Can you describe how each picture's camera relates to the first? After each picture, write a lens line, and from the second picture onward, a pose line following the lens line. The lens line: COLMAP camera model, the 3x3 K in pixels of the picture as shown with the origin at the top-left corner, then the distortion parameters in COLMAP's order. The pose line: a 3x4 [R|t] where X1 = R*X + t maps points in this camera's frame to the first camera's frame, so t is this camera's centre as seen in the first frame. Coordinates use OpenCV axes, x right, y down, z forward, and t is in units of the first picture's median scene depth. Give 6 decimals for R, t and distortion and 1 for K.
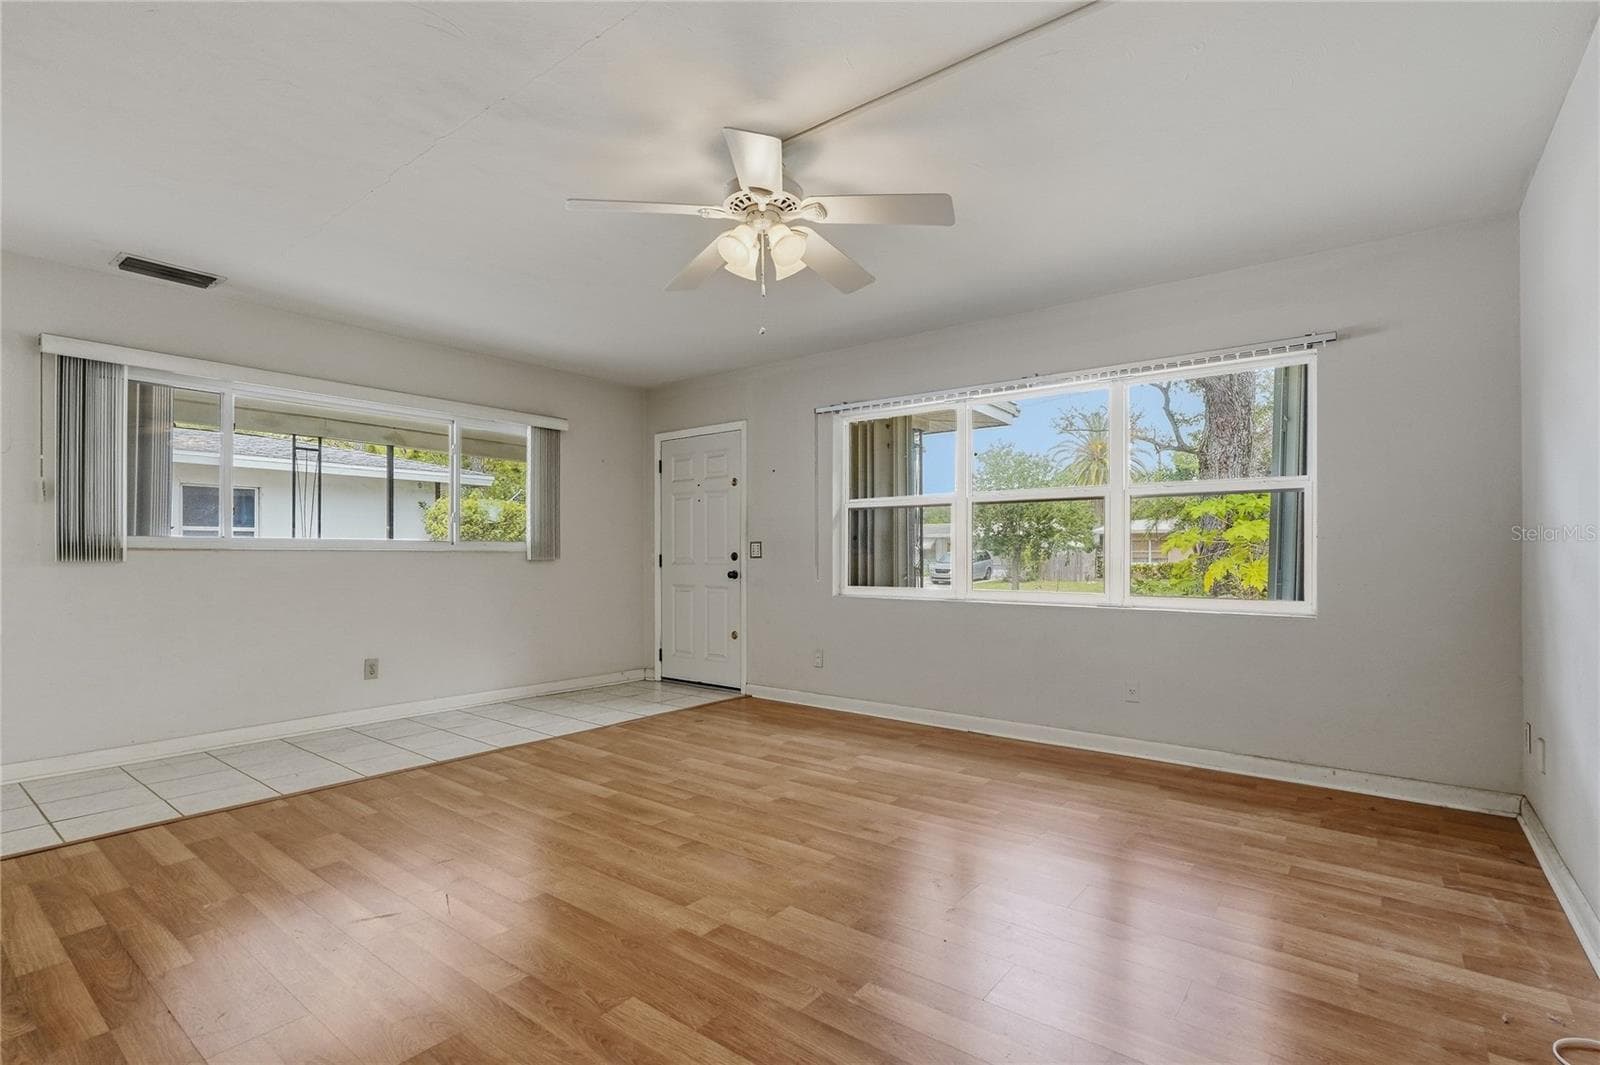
lens RADIAL K [[743.3, 0, 803.2], [0, 743.3, 563.9], [0, 0, 1]] dist [-0.001690, 0.000067]
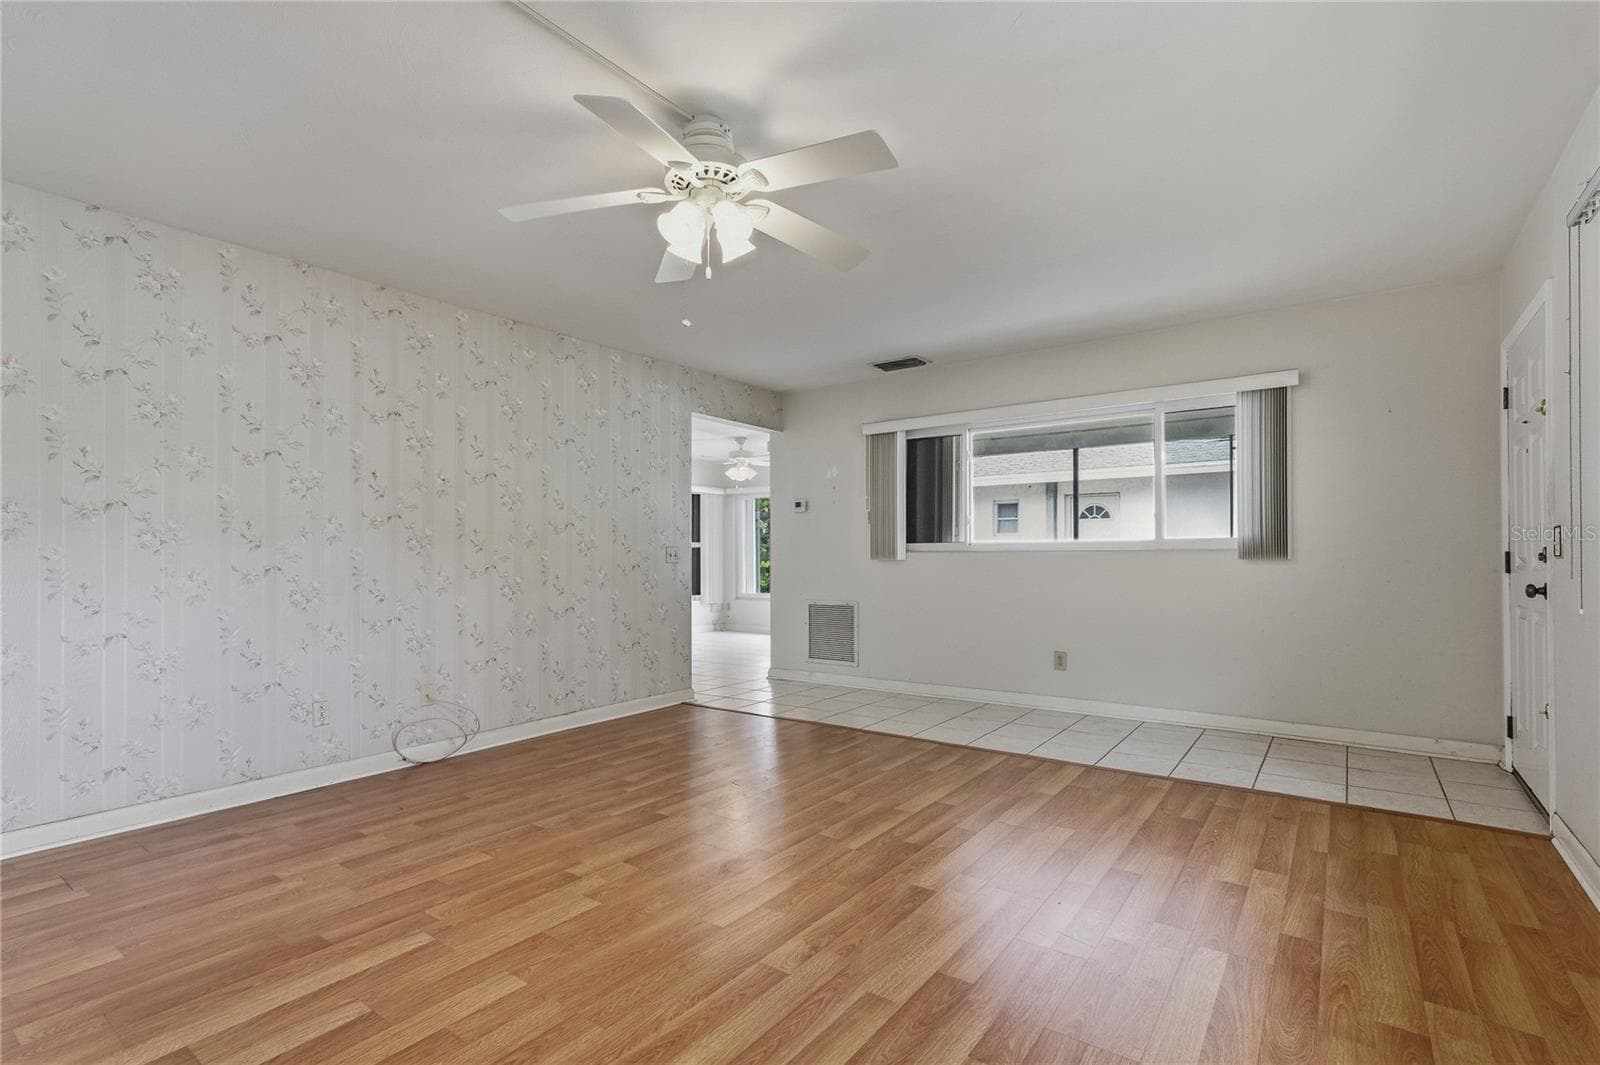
lens RADIAL K [[743.3, 0, 803.2], [0, 743.3, 563.9], [0, 0, 1]] dist [-0.001690, 0.000067]
pose [[0.029932, 0.007006, -0.999527, 0.588757], [-0.004352, 0.999967, 0.006879, -0.005212], [0.999542, 0.004144, 0.029962, 0.734168]]
